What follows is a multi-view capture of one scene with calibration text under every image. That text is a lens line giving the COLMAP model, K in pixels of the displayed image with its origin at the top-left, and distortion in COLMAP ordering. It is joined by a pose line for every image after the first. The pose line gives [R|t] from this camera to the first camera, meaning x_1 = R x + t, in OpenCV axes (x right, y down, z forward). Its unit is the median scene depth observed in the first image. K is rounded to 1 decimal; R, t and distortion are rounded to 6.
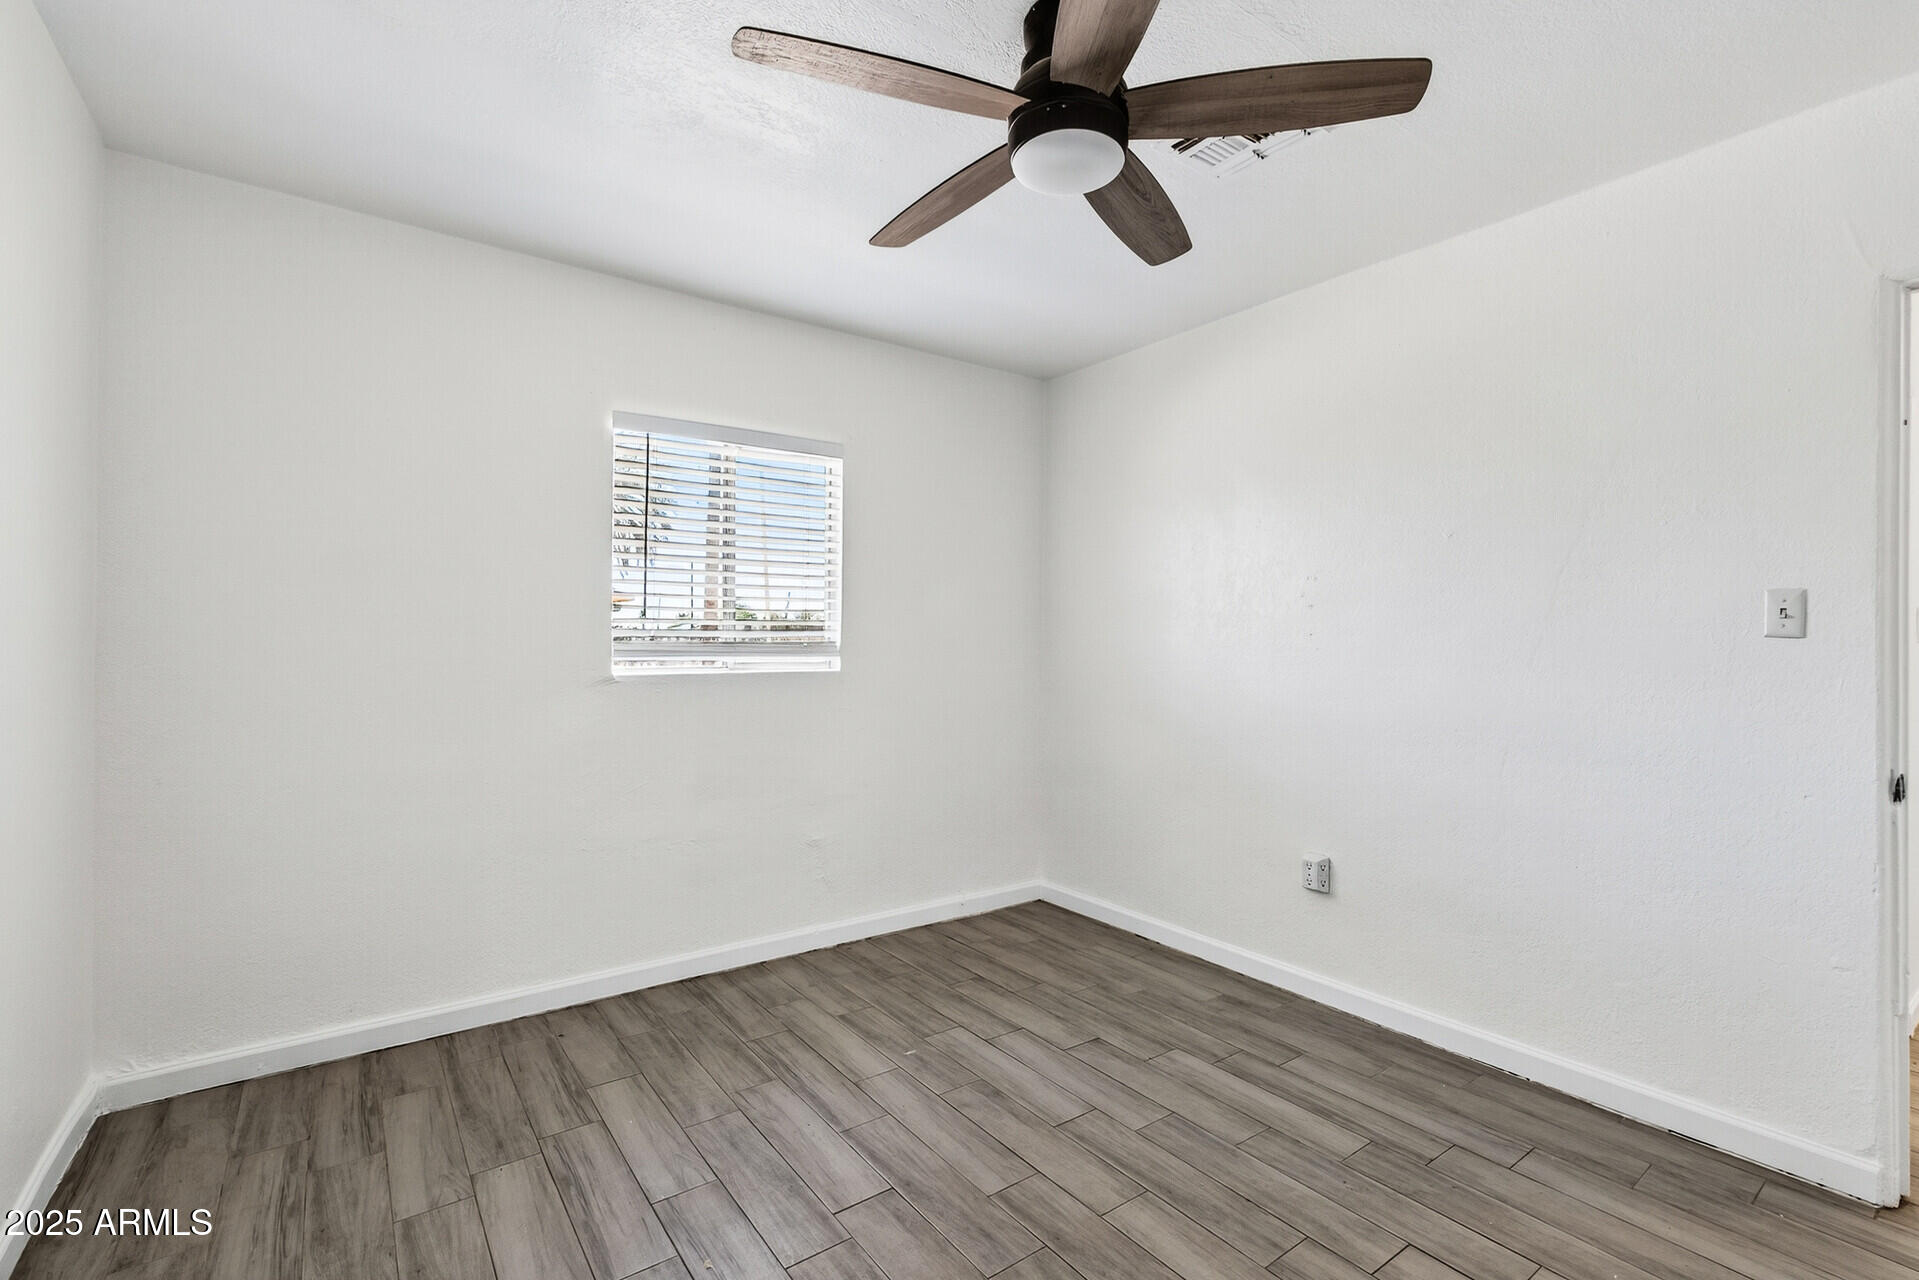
lens RADIAL K [[853.4, 0, 964.8], [0, 853.4, 643.5], [0, 0, 1]] dist [0.003677, -0.001484]
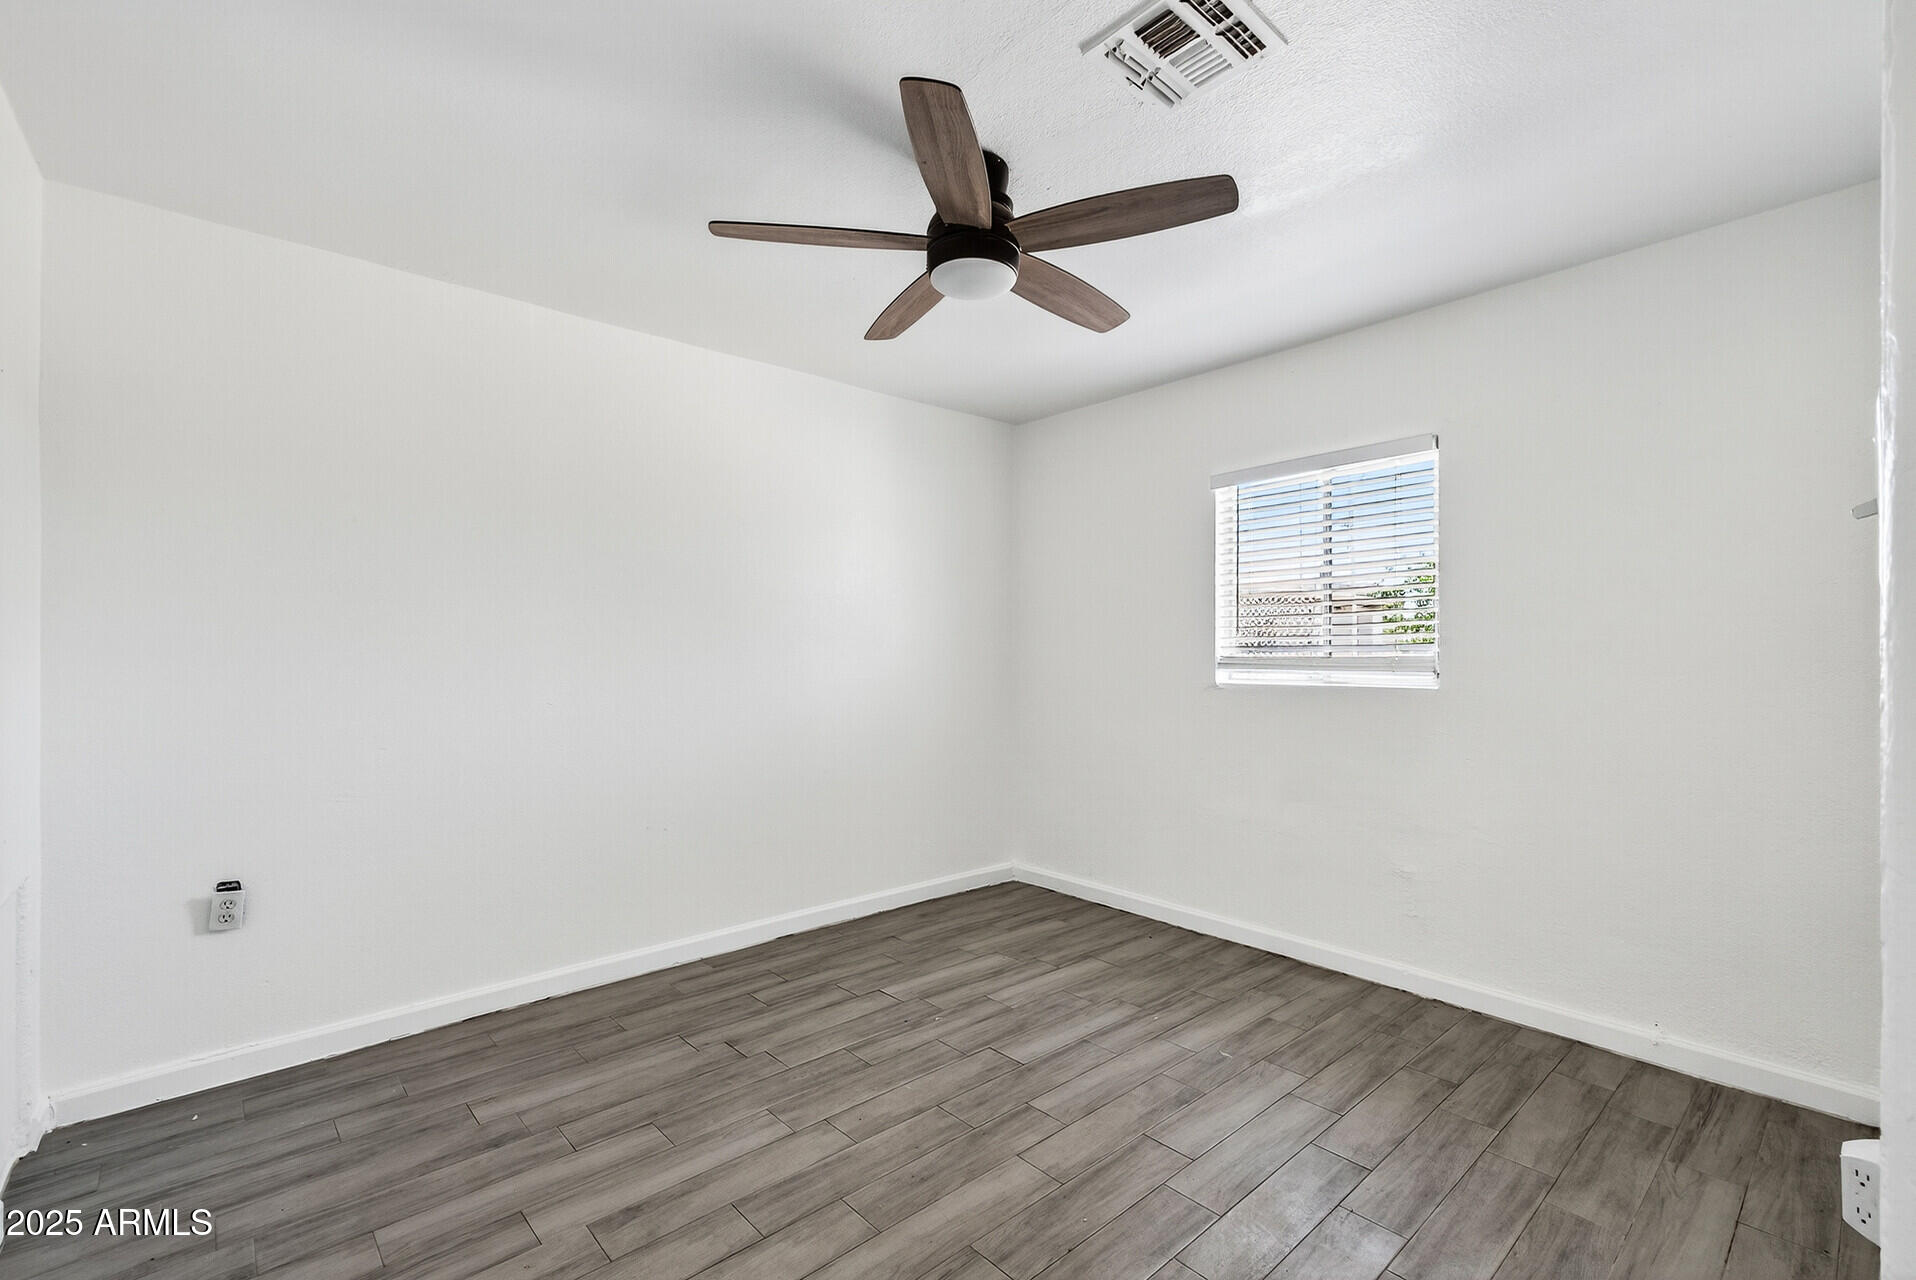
lens RADIAL K [[852.1, 0, 963.9], [0, 852.1, 645.4], [0, 0, 1]] dist [0.003677, -0.001484]
pose [[0.096439, -0.010946, -0.995279, 0.886170], [-0.003121, 0.999931, -0.011300, -0.002648], [0.995334, 0.004196, 0.096398, 0.552437]]
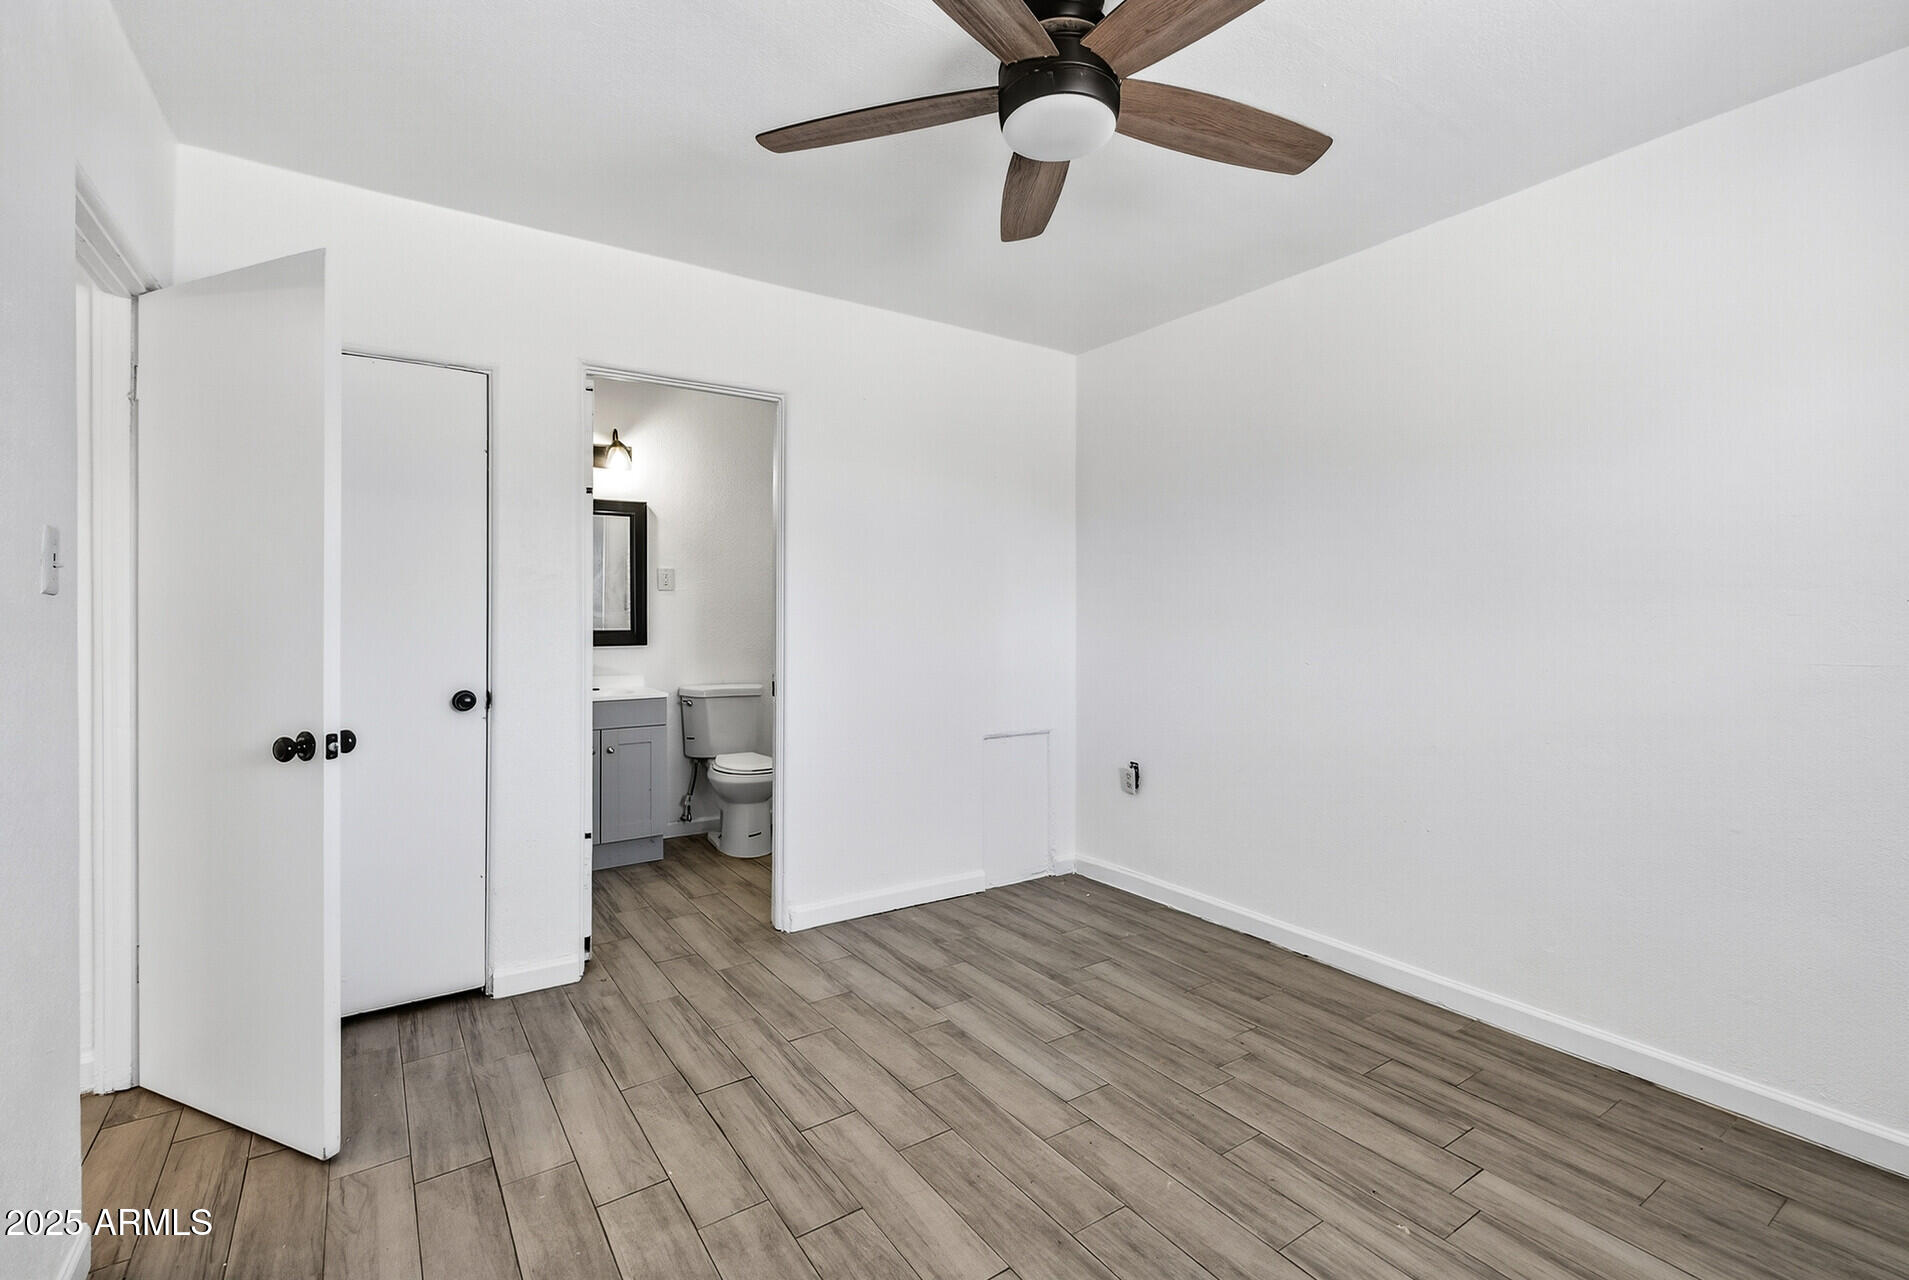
lens RADIAL K [[848.9, 0, 951.3], [0, 848.9, 624.1], [0, 0, 1]] dist [0.003677, -0.001484]
pose [[-0.998871, -0.008933, 0.046661, 0.124900], [-0.008151, 0.999823, 0.016933, -0.005730], [-0.046804, 0.016534, -0.998767, 1.267525]]
